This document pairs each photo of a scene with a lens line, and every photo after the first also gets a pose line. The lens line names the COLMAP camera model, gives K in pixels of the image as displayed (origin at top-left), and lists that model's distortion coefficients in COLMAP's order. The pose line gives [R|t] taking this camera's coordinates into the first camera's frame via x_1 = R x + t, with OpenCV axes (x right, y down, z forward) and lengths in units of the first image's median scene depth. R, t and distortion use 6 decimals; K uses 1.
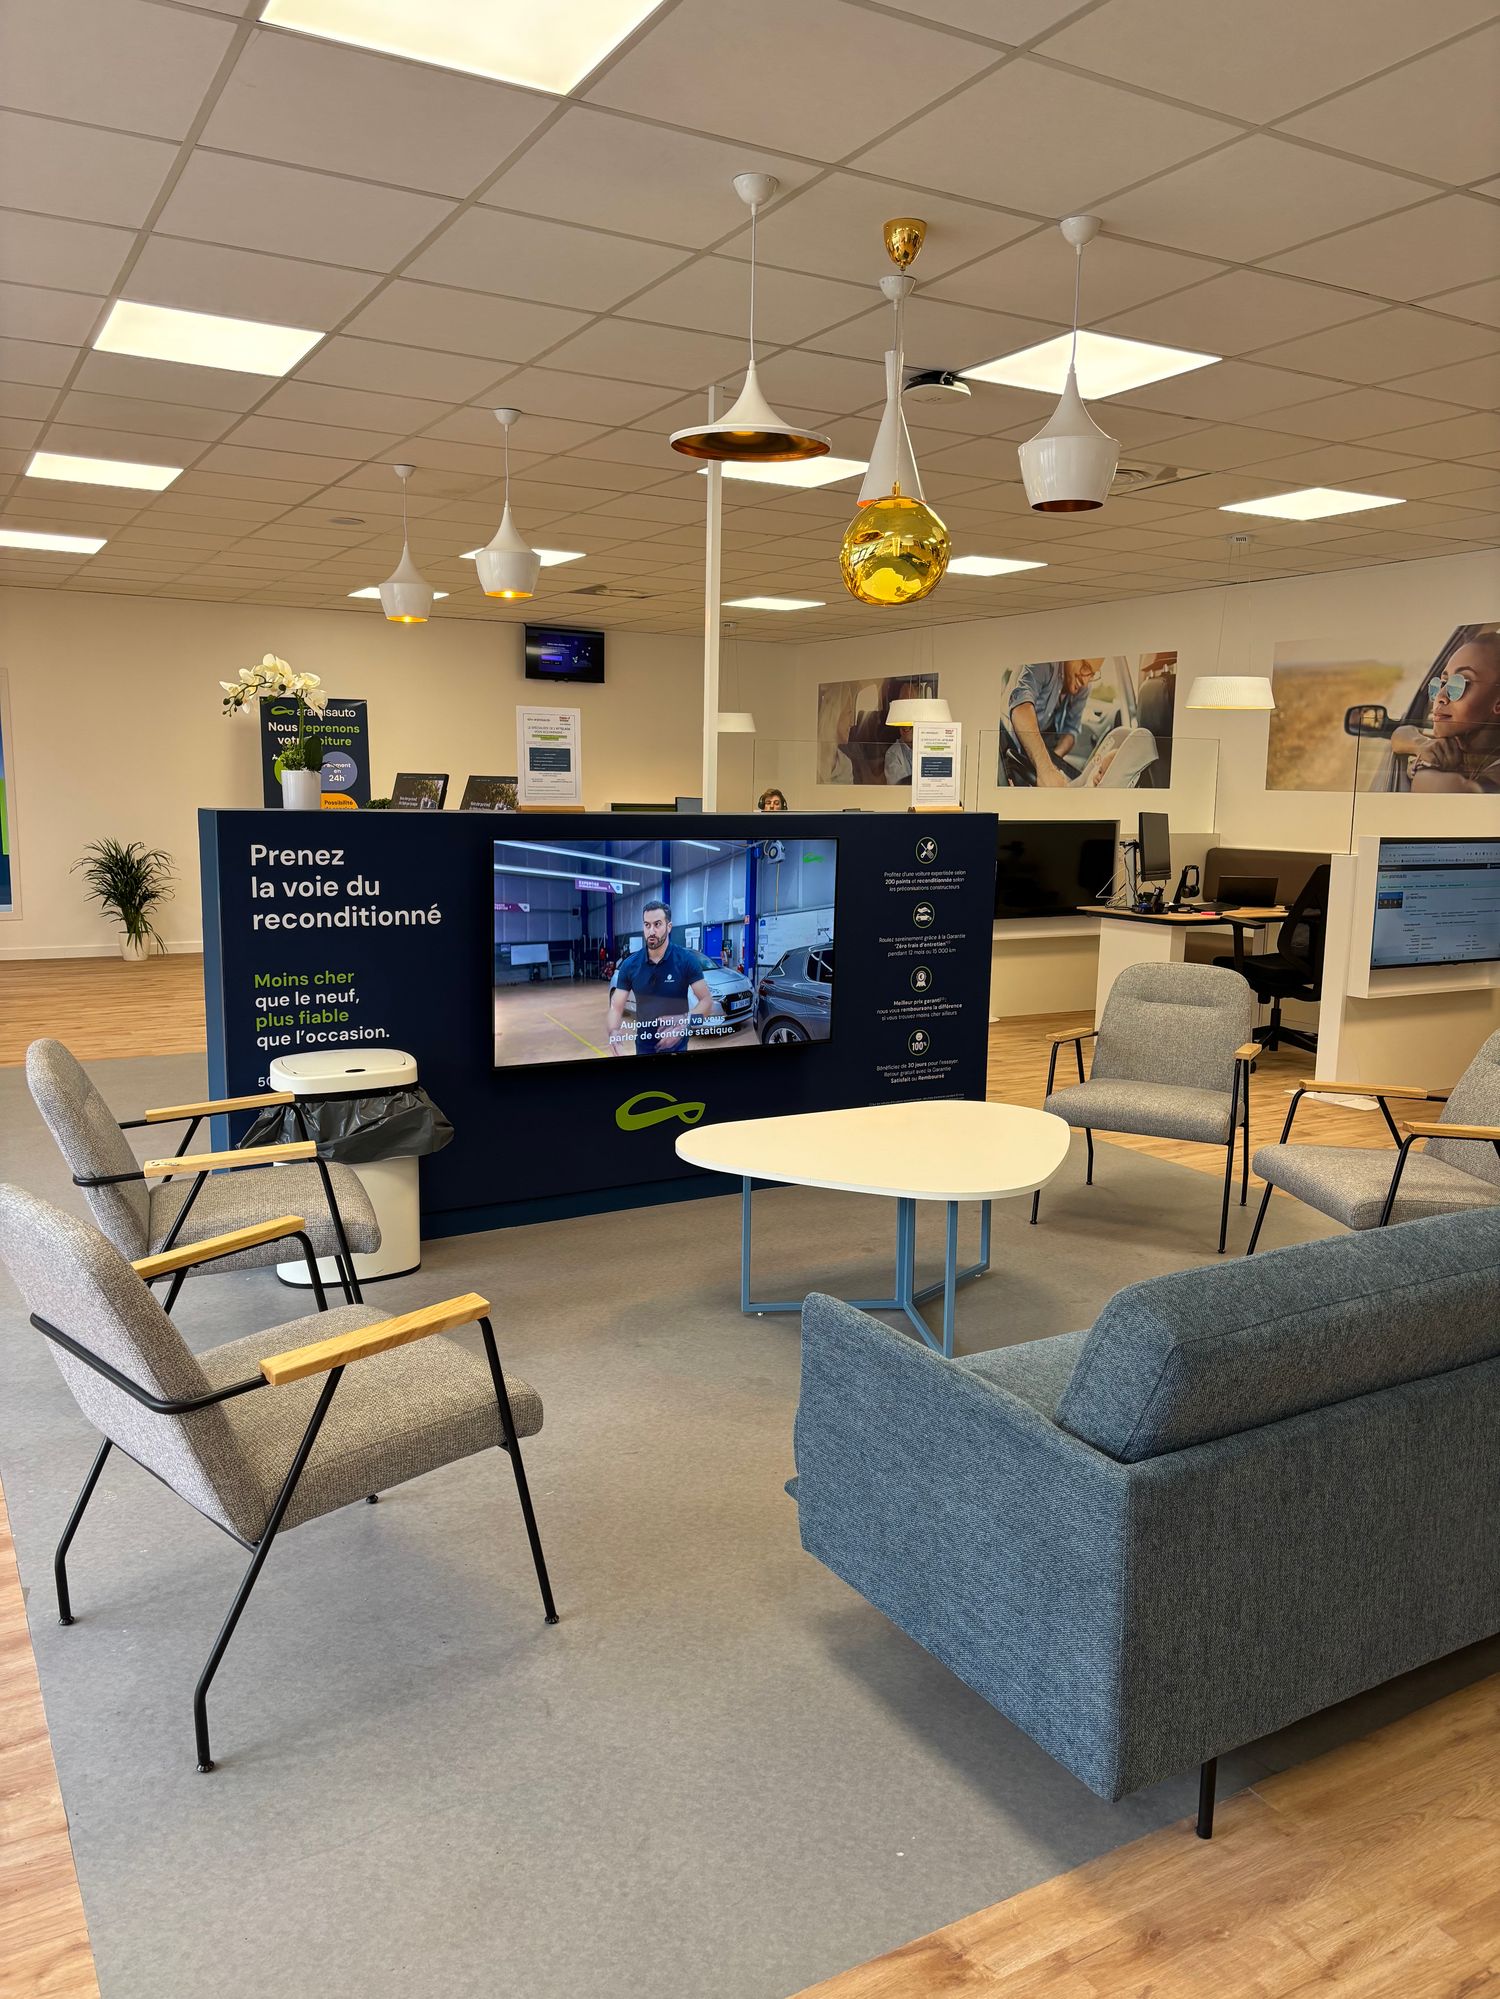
lens RADIAL K [[1534.9, 0, 749.8], [0, 1534.9, 1058.7], [0, 0, 1]] dist [-0.040628, -0.002428]
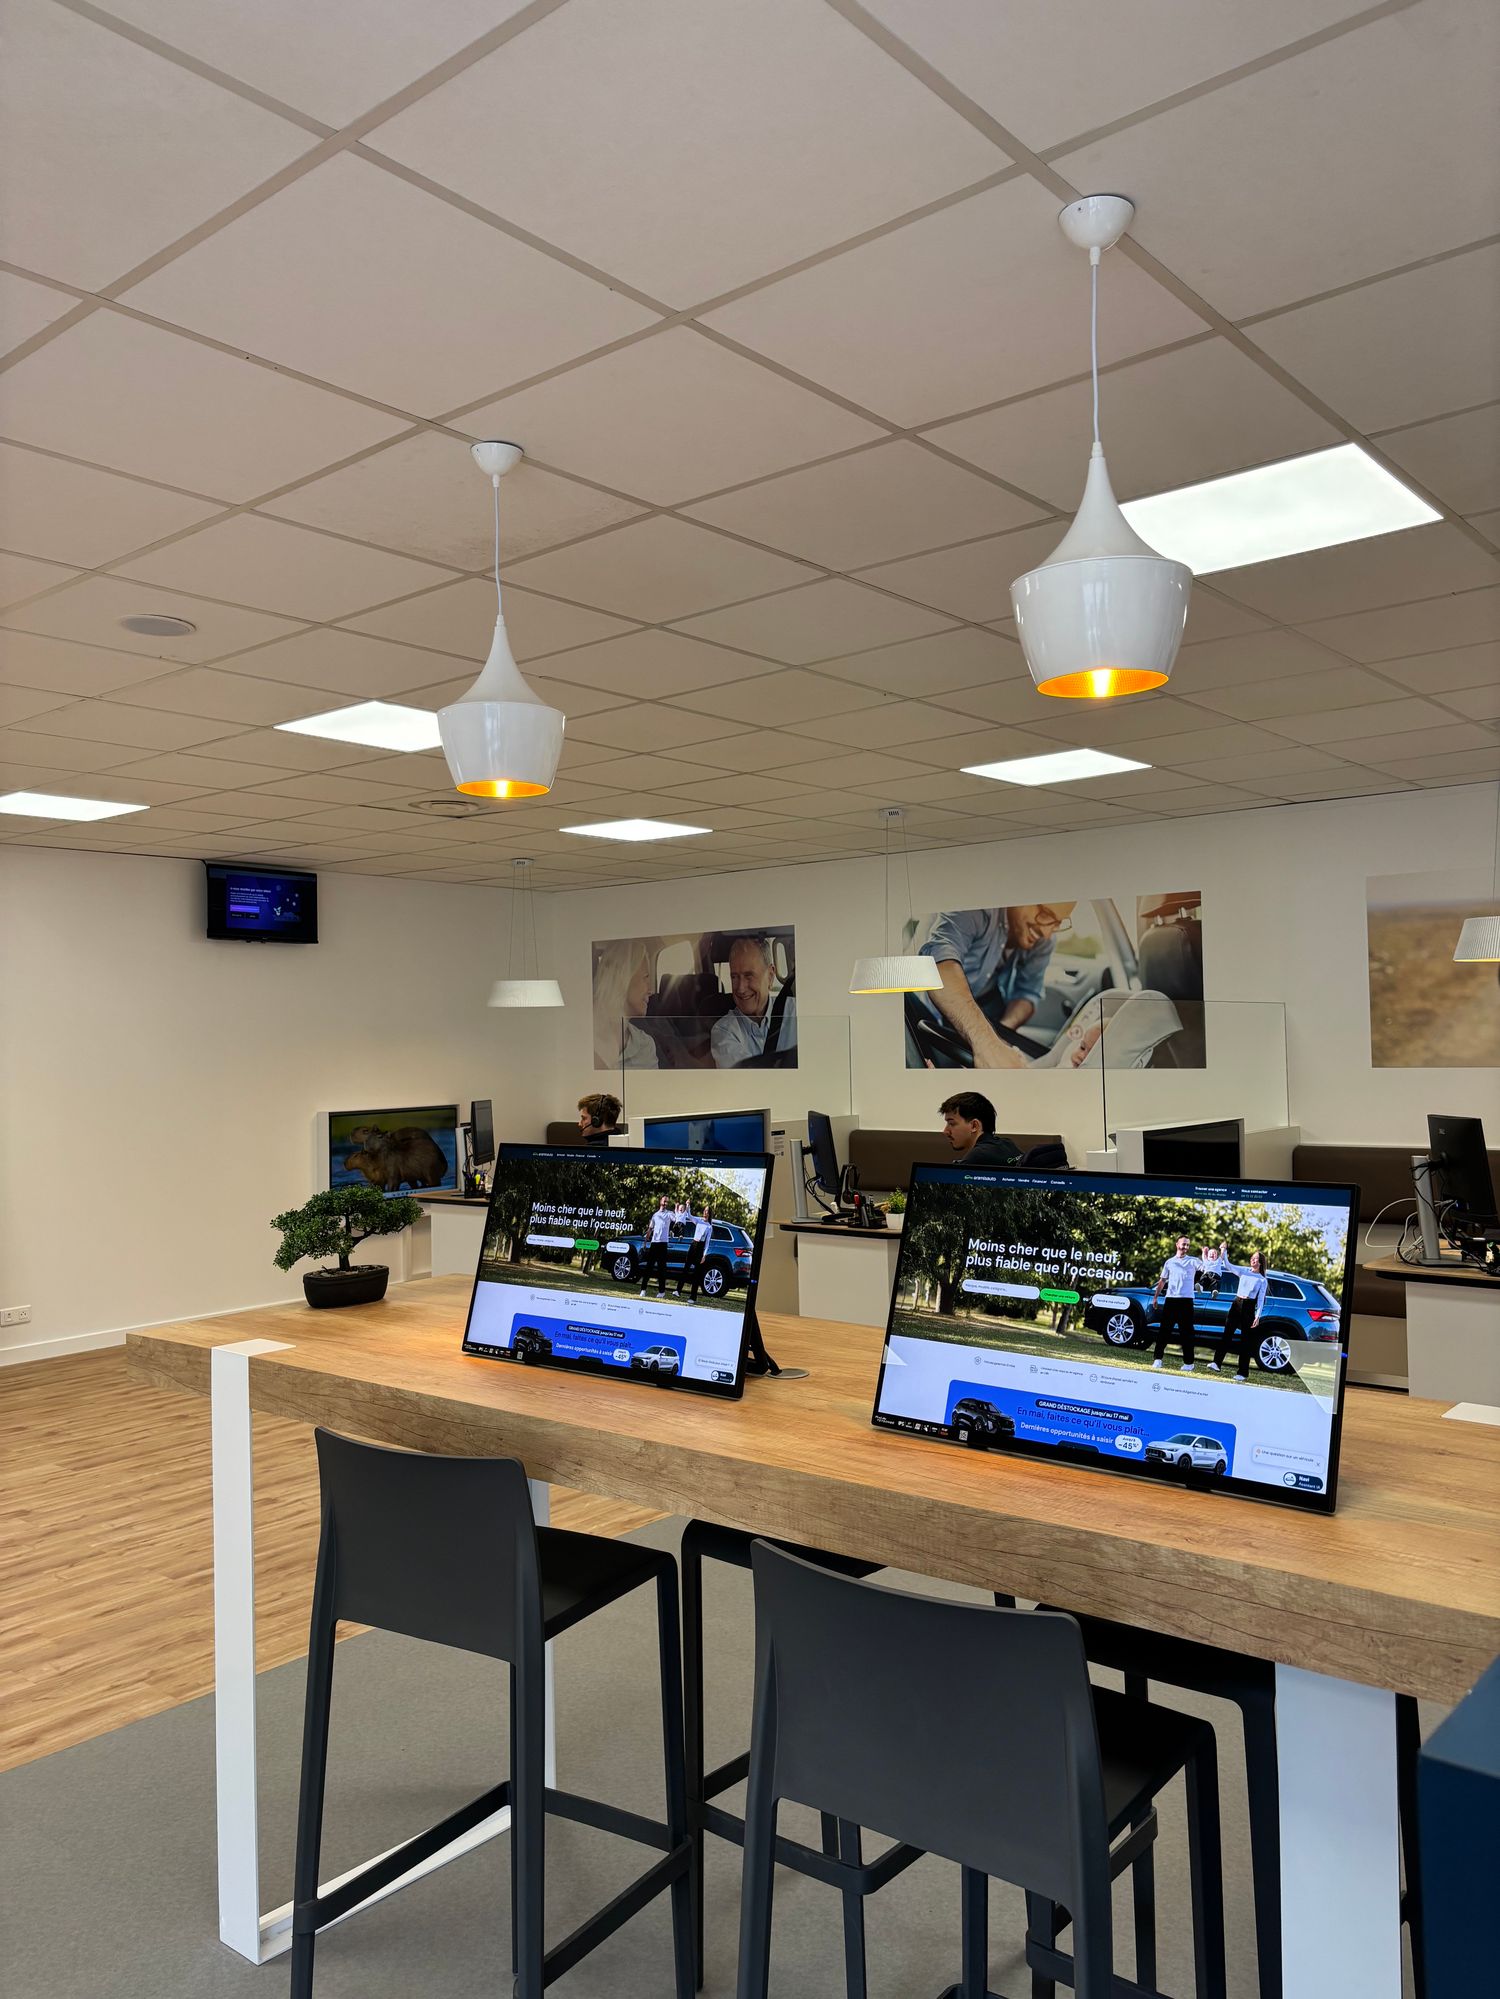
lens RADIAL K [[1501.0, 0, 750.0], [0, 1501.0, 999.5], [0, 0, 1]] dist [0.006337, -0.001413]
pose [[0.943595, -0.021621, 0.330395, -0.179824], [0.088388, 0.978102, -0.188425, -0.088663], [-0.319086, 0.207000, 0.924843, 0.373021]]
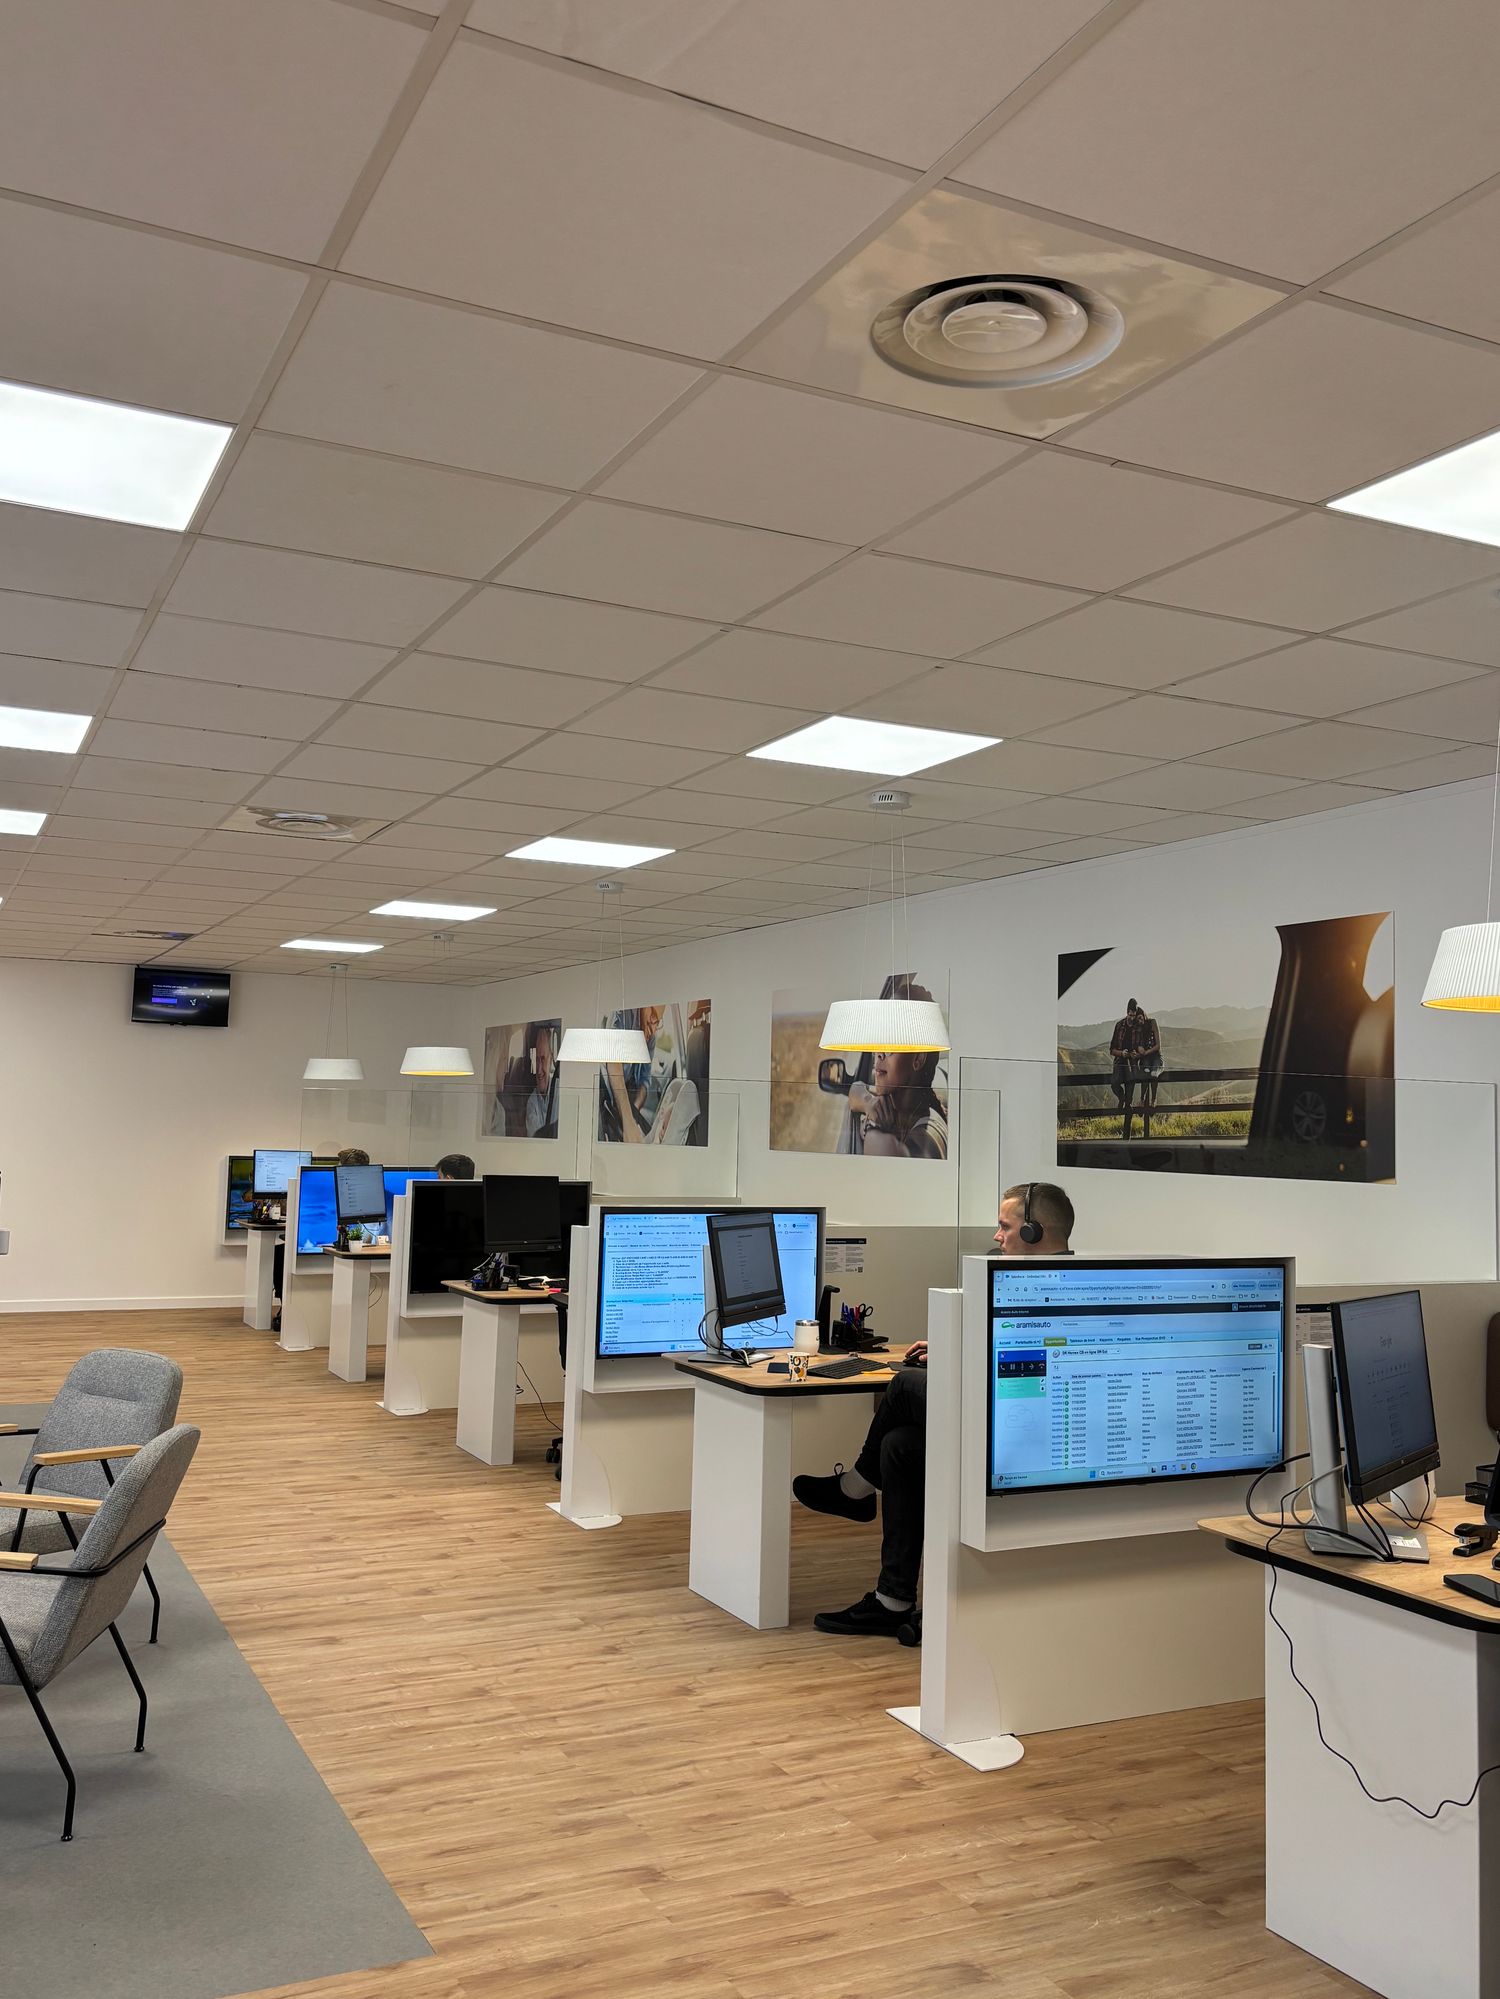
lens RADIAL K [[1728.0, 0, 750.0], [0, 1728.0, 999.5], [0, 0, 1]] dist [0.008650, 0.001181]
pose [[0.998126, 0.005992, -0.060900, 0.357132], [-0.020830, 0.969033, -0.246052, -0.010075], [0.057539, 0.246860, 0.967341, -0.008385]]
